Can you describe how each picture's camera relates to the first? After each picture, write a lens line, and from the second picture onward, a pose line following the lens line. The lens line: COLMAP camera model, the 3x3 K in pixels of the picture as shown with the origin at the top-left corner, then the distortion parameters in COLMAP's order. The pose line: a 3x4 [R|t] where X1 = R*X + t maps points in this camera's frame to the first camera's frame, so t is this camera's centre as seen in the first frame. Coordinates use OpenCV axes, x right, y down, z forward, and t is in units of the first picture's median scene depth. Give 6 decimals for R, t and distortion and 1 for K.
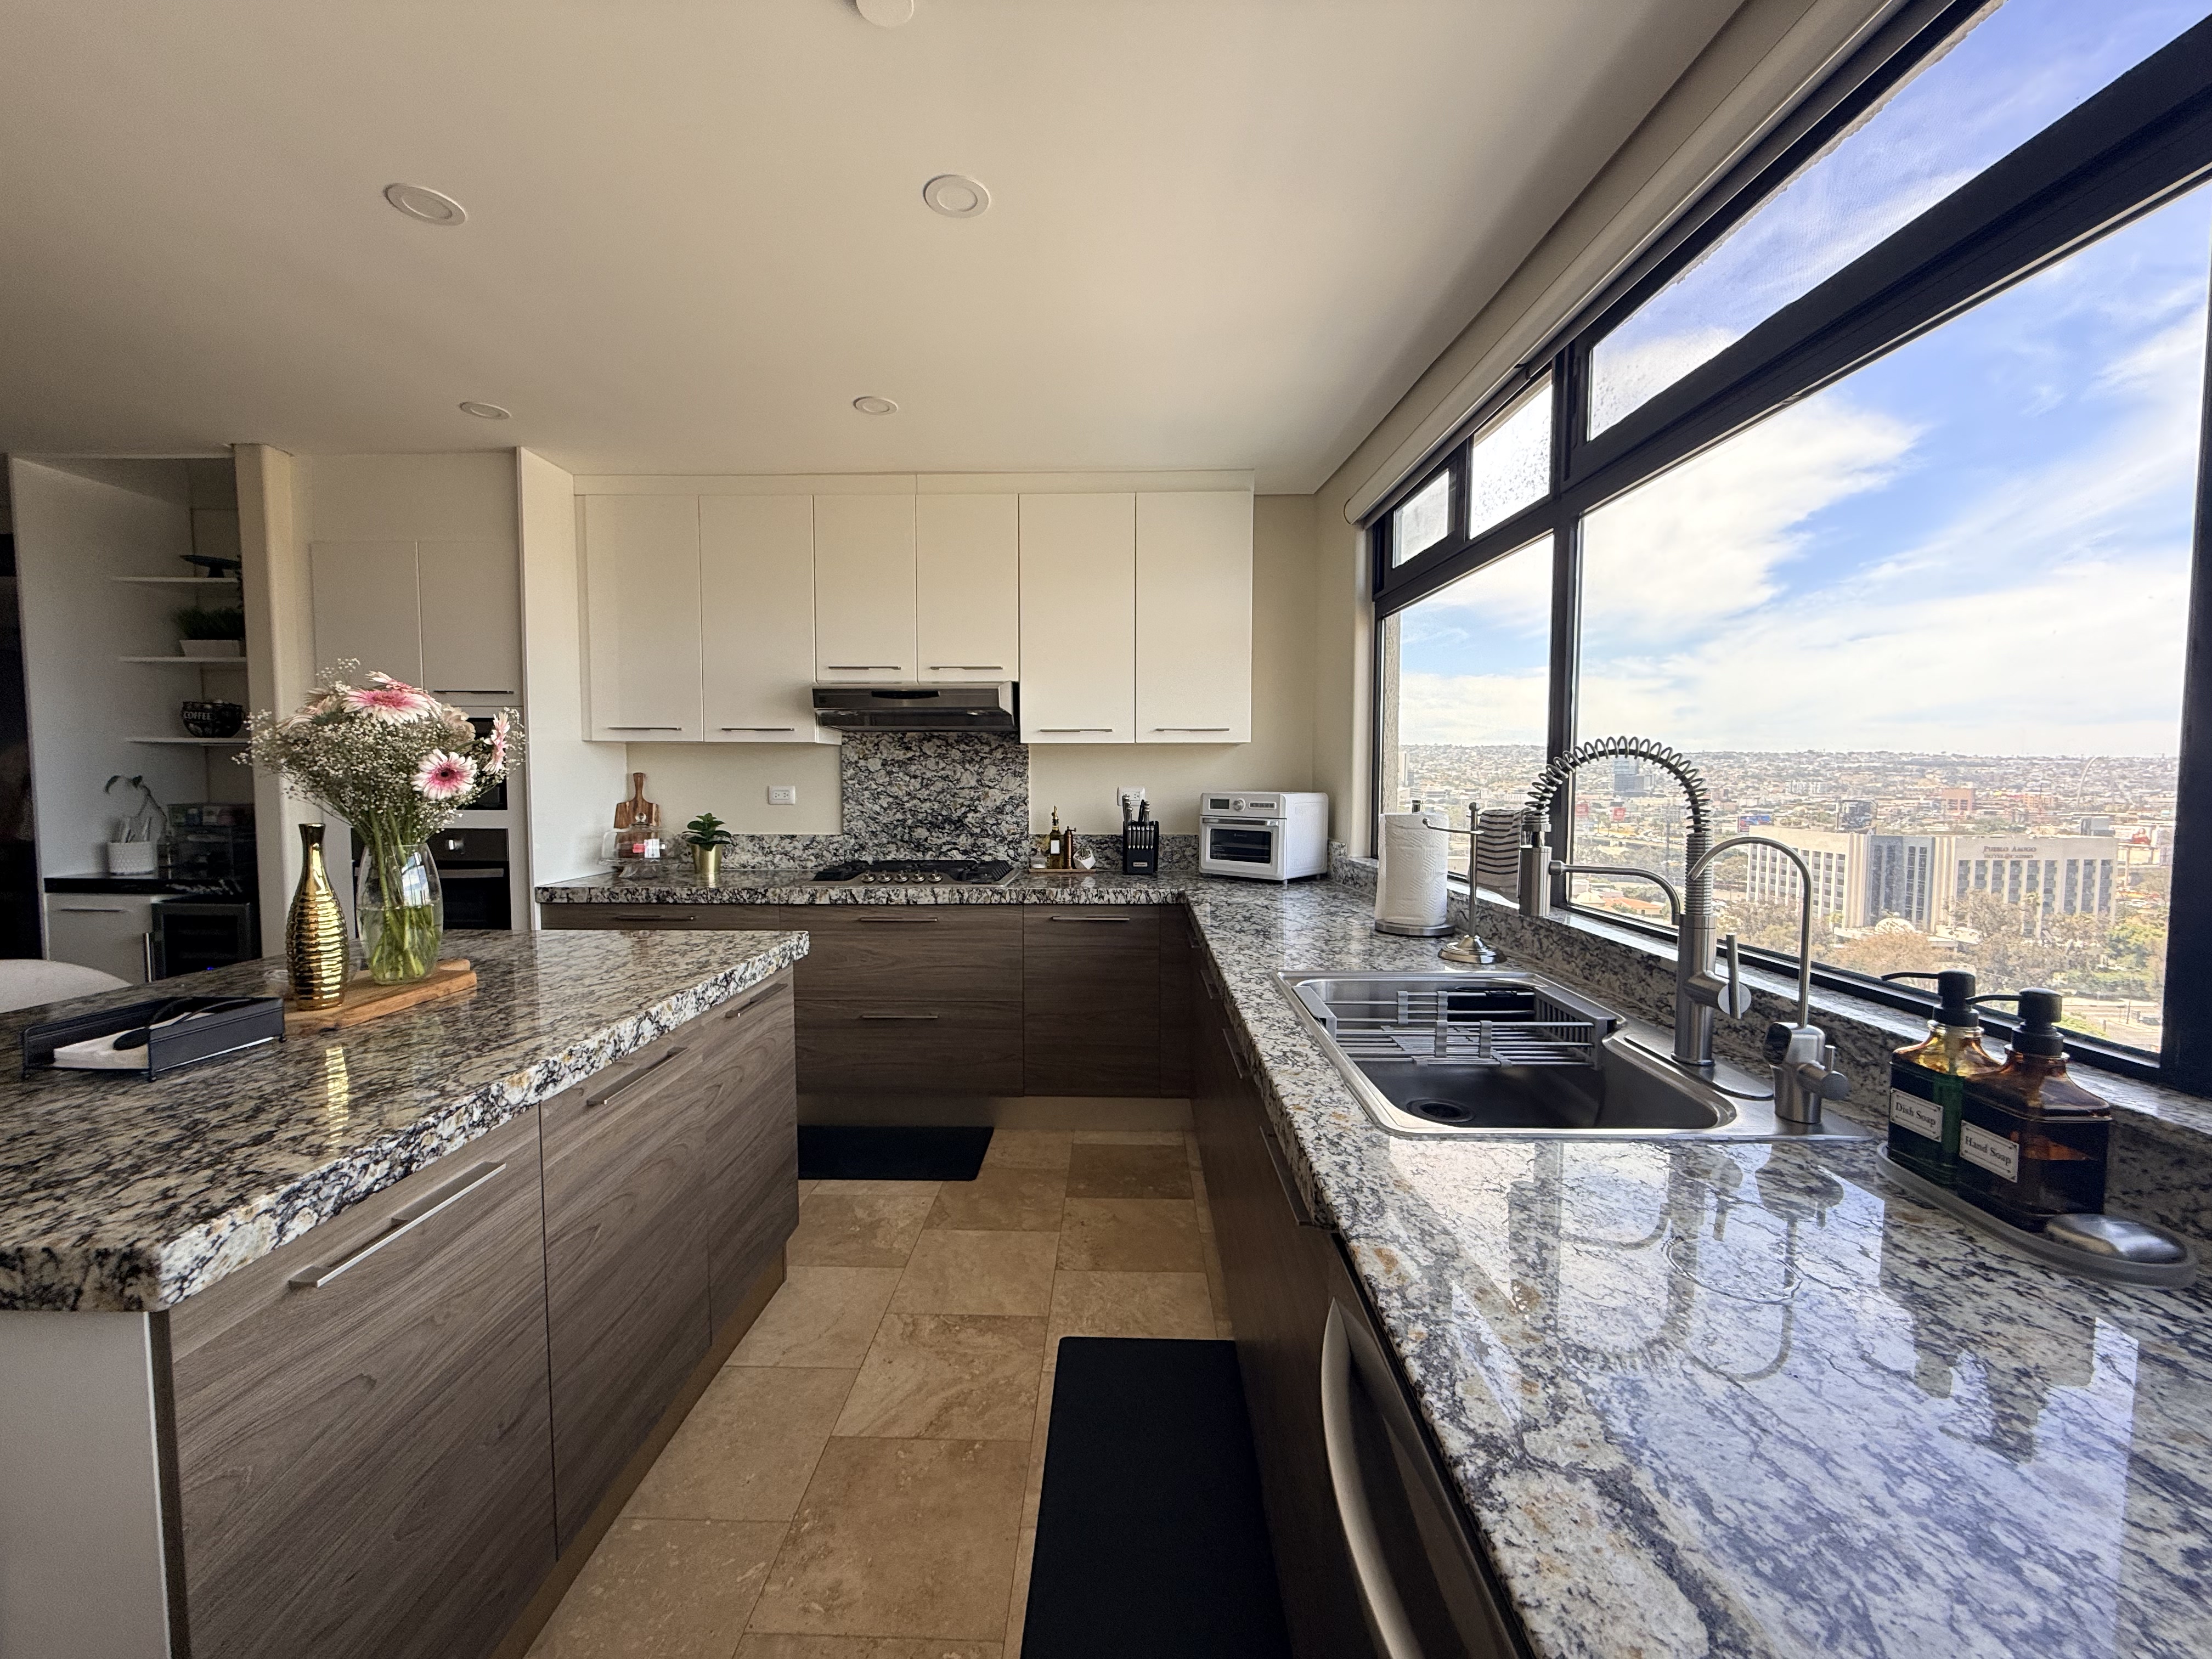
lens RADIAL K [[880.7, 0, 1097.3], [0, 880.7, 826.8], [0, 0, 1]] dist [0.000307, 0.000302]
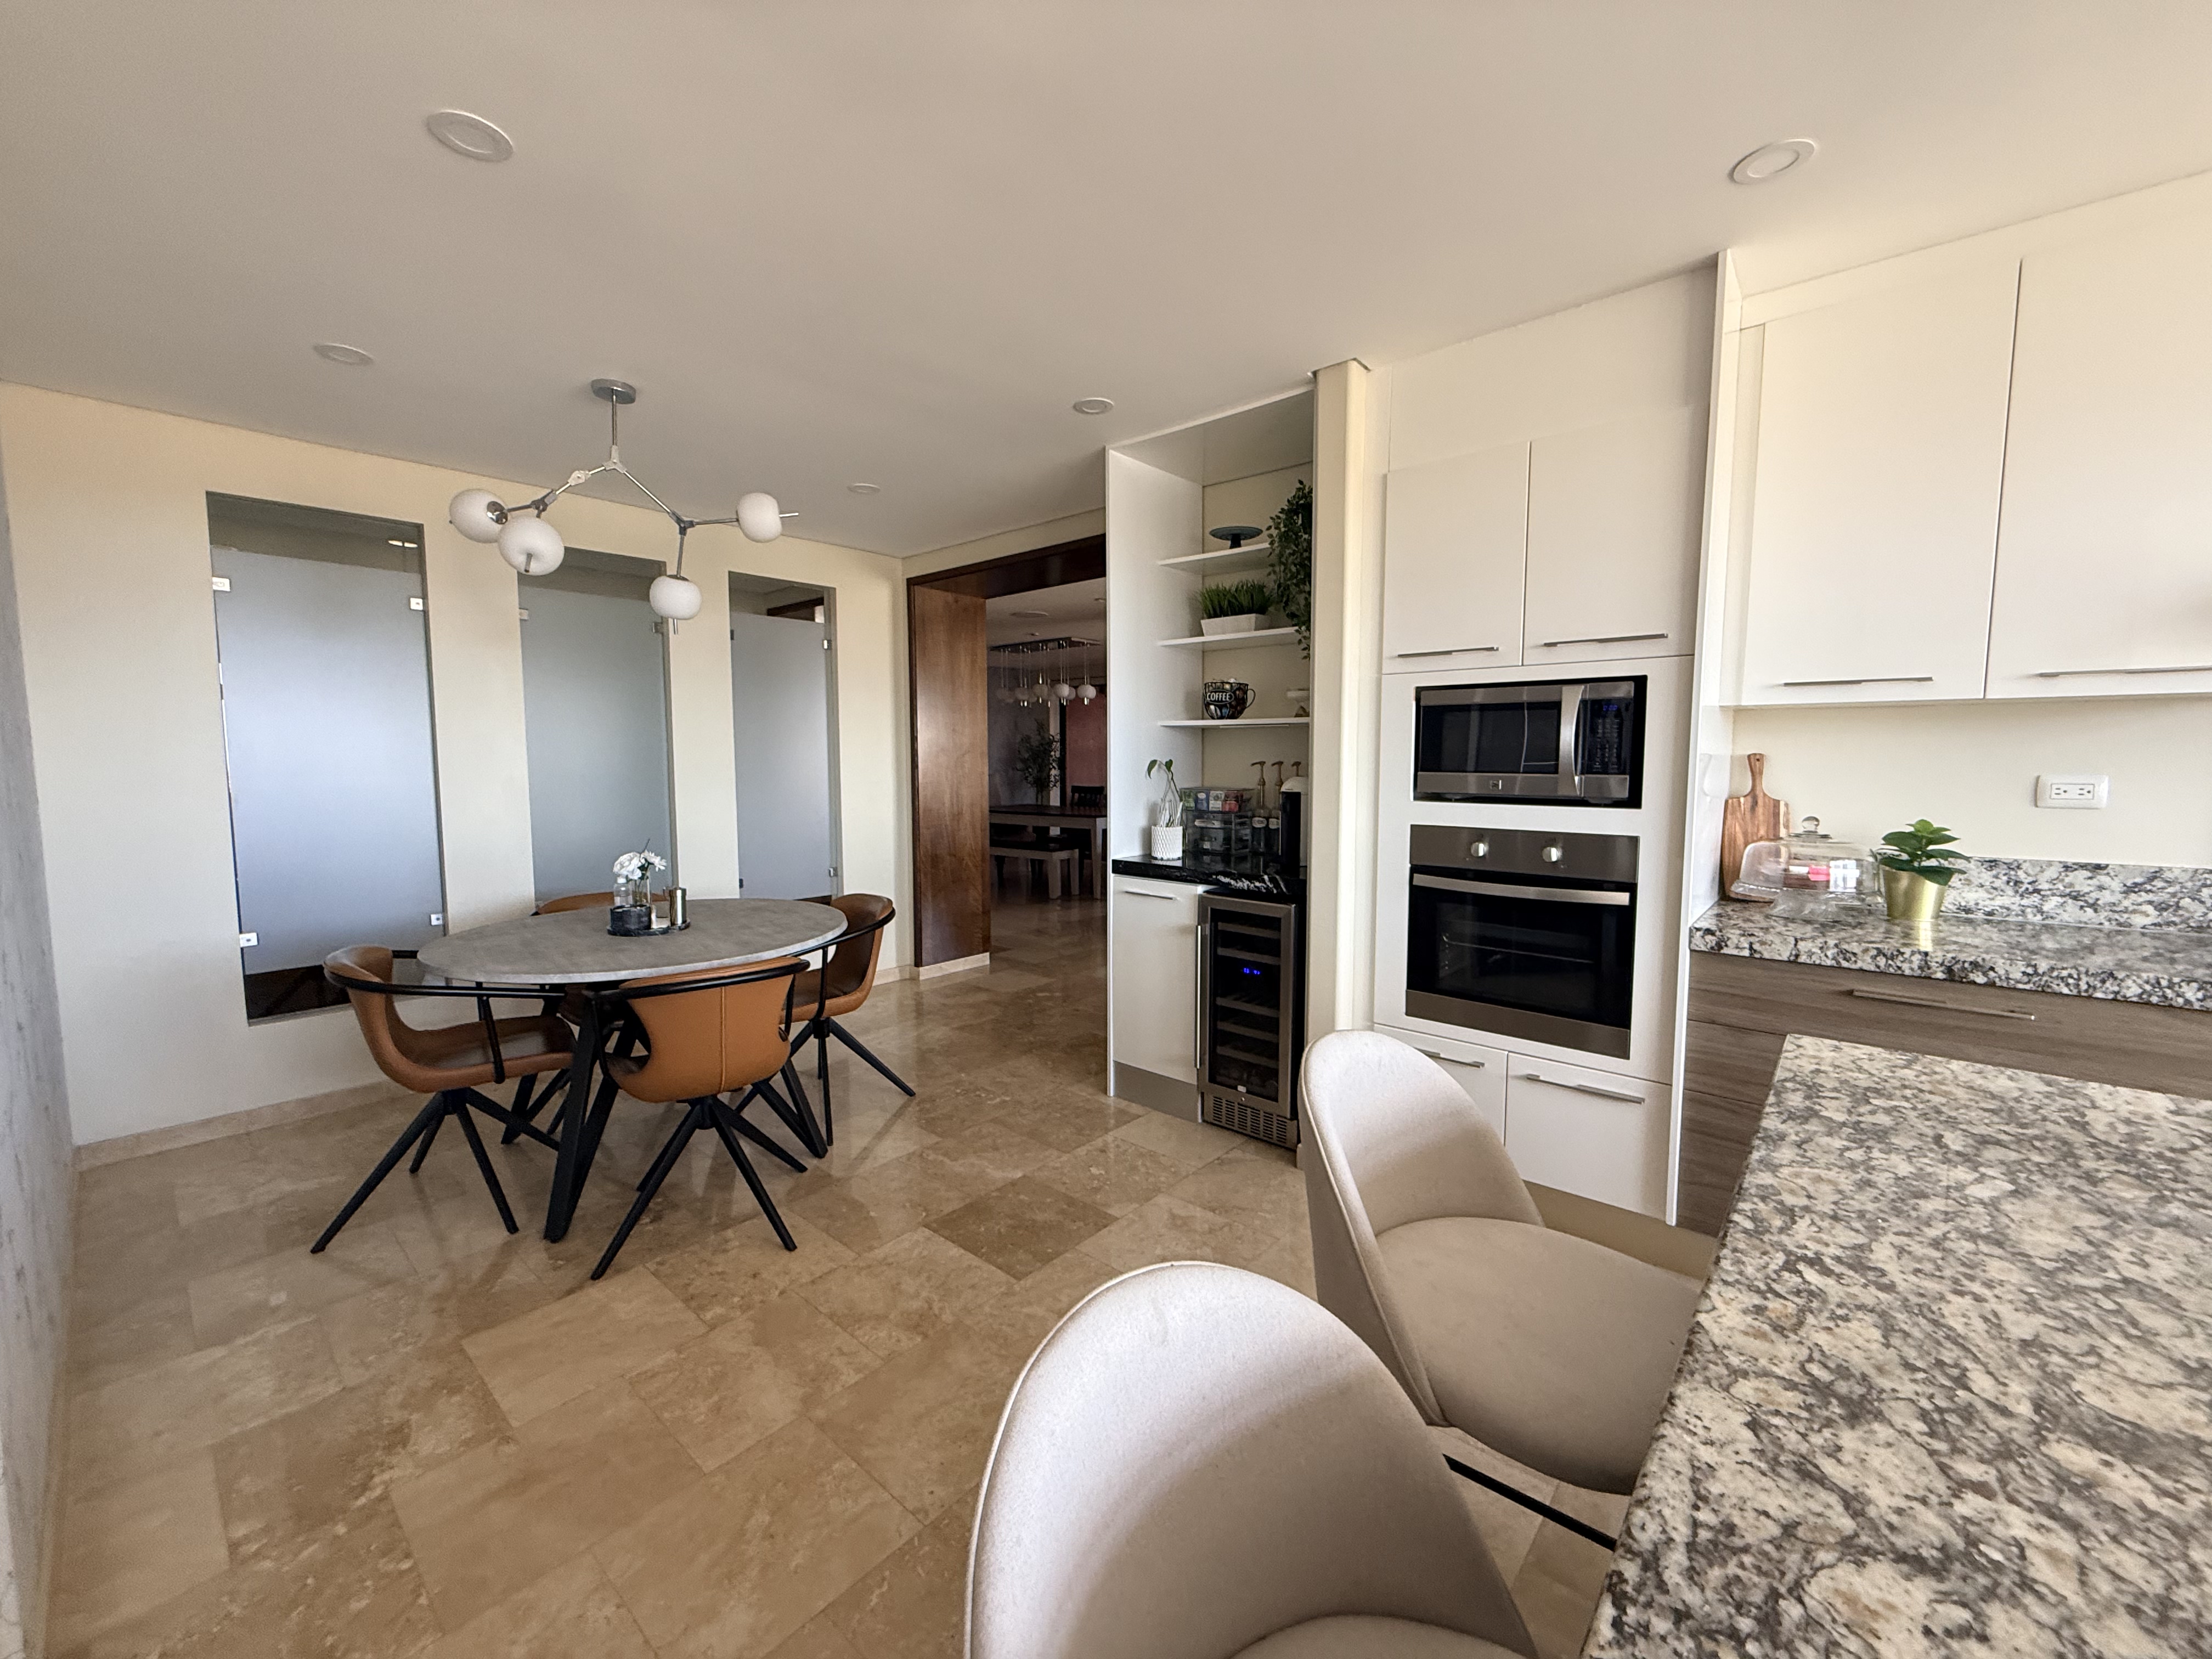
lens RADIAL K [[880.7, 0, 1098.0], [0, 880.7, 826.6], [0, 0, 1]] dist [0.000307, 0.000302]
pose [[0.767893, 0.046953, -0.638855, -0.564872], [-0.032045, 0.998877, 0.034896, -0.016118], [0.639776, -0.006325, 0.768535, 0.201751]]
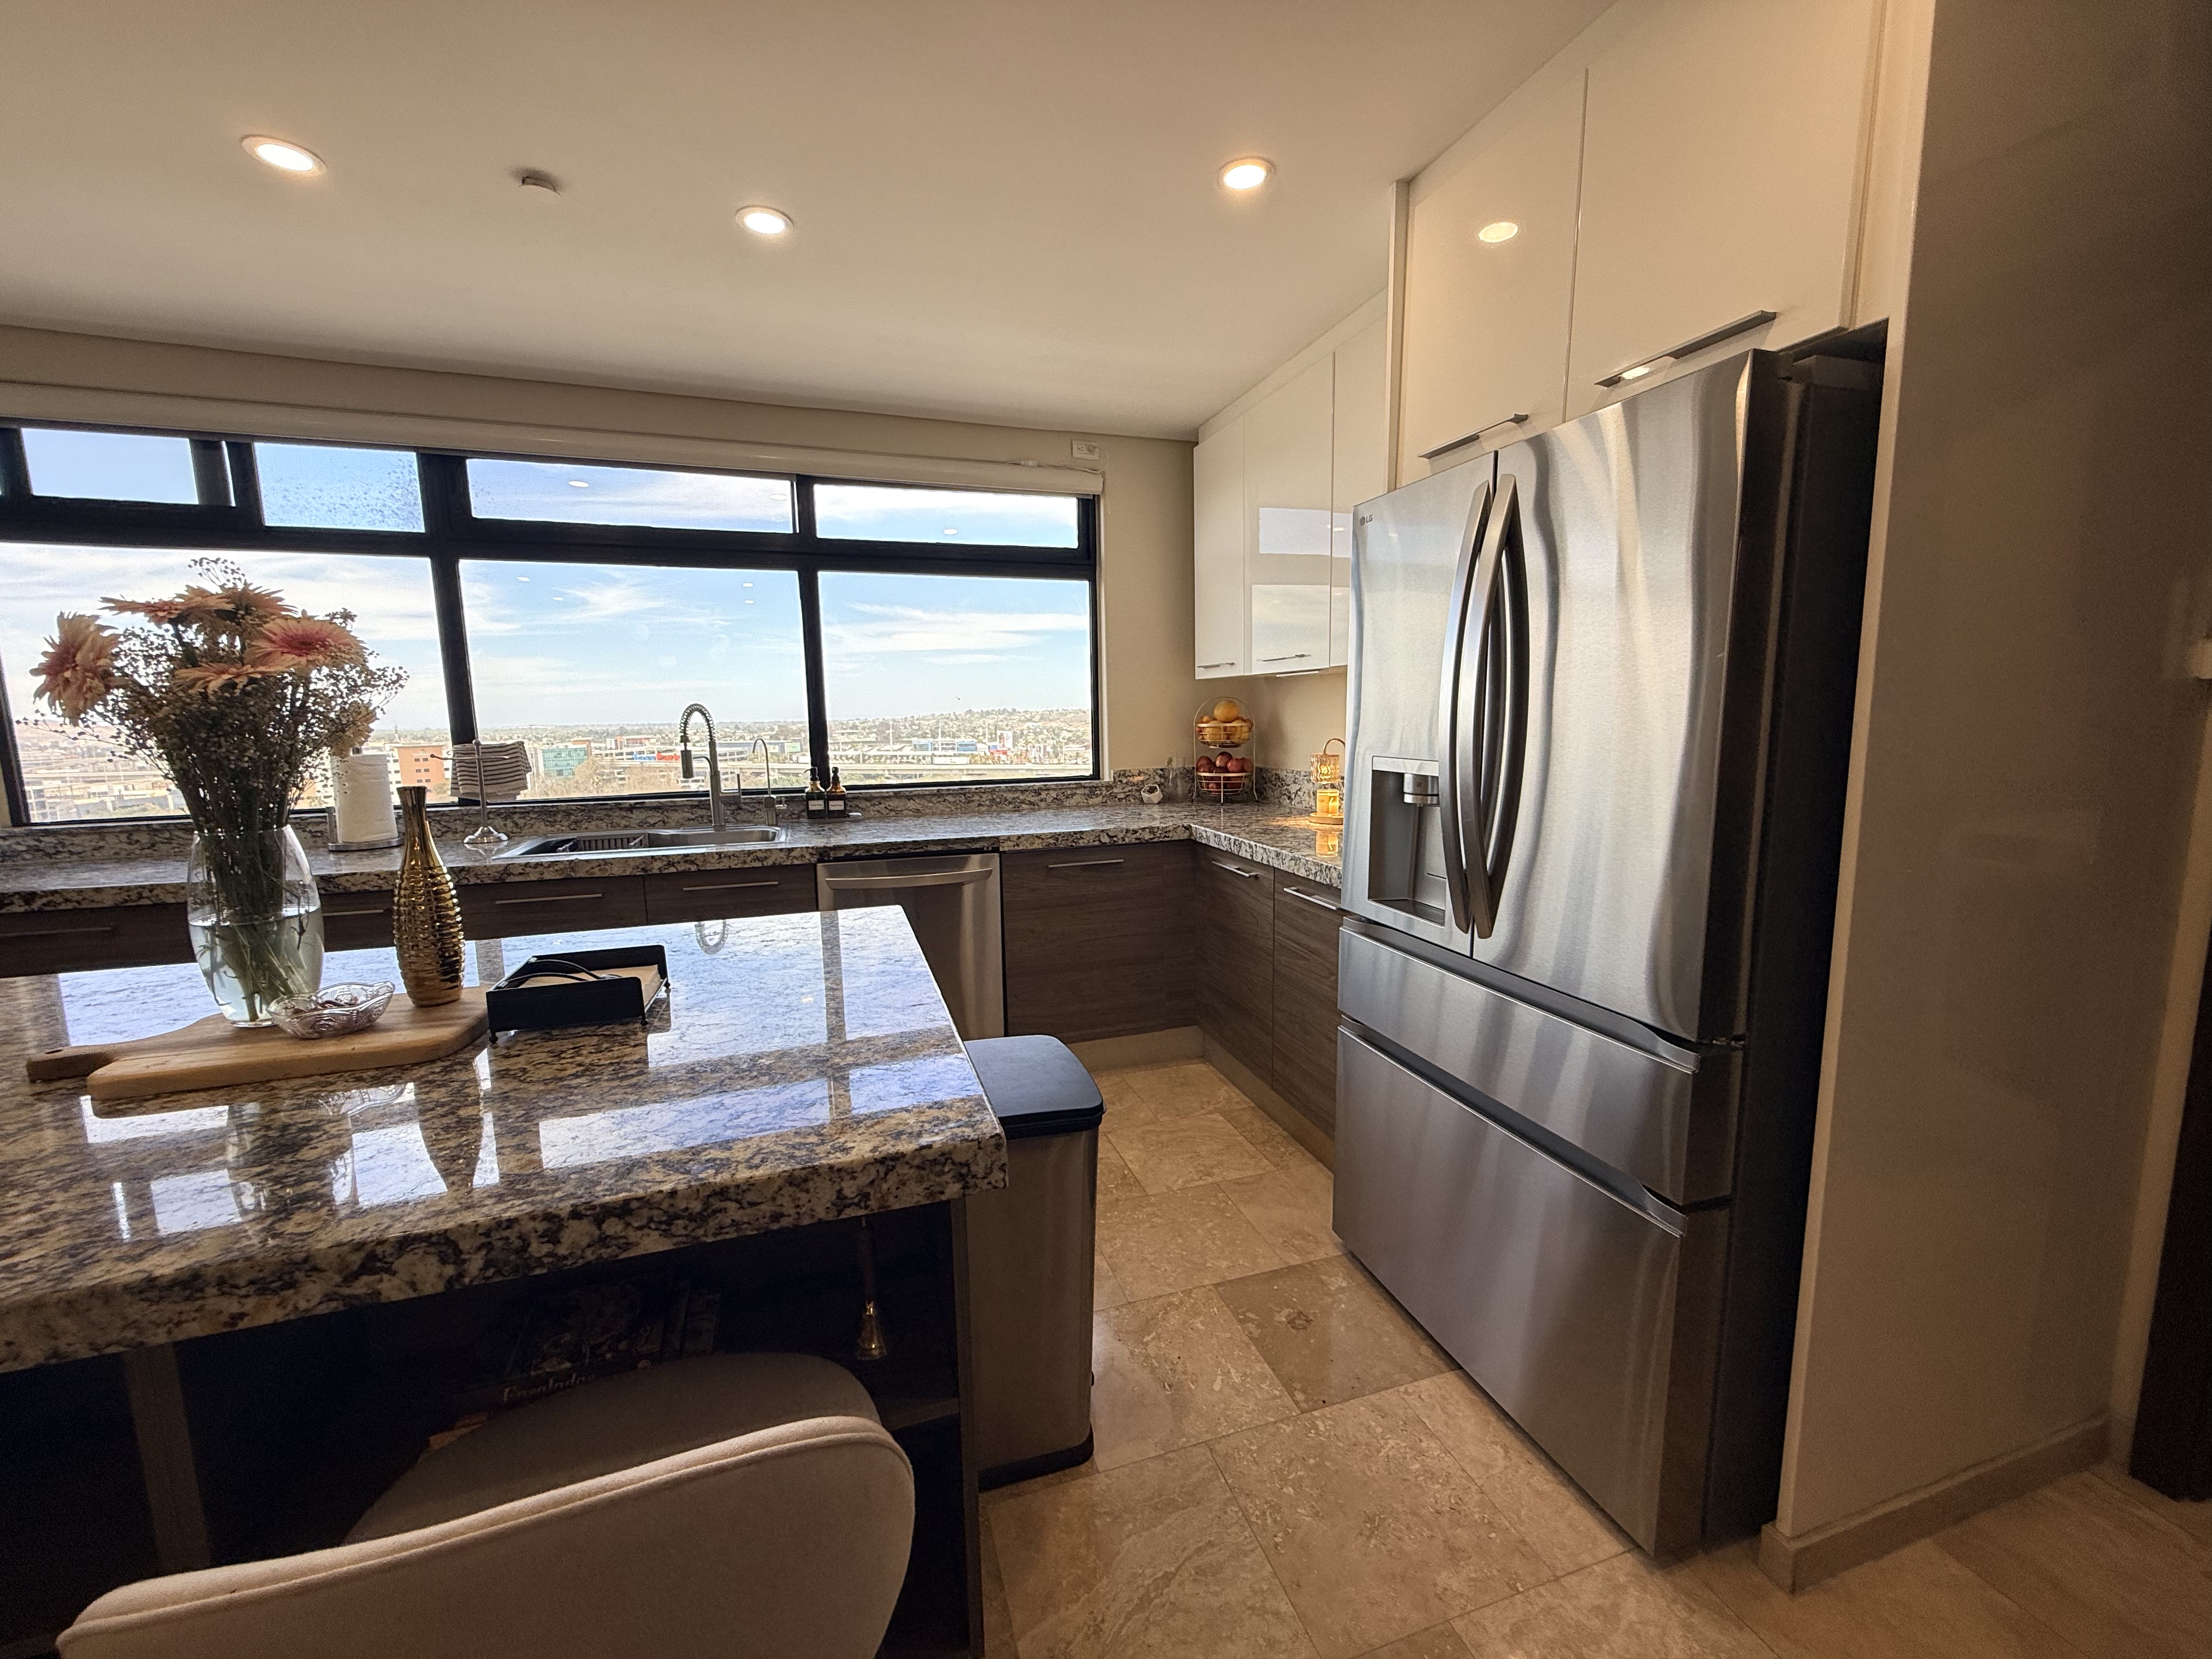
lens RADIAL K [[880.7, 0, 1096.7], [0, 880.7, 828.4], [0, 0, 1]] dist [0.000307, 0.000302]
pose [[-0.332004, -0.120277, 0.935578, -0.841189], [0.071023, 0.985834, 0.151941, -0.019177], [-0.940601, 0.116893, -0.318758, 0.295137]]
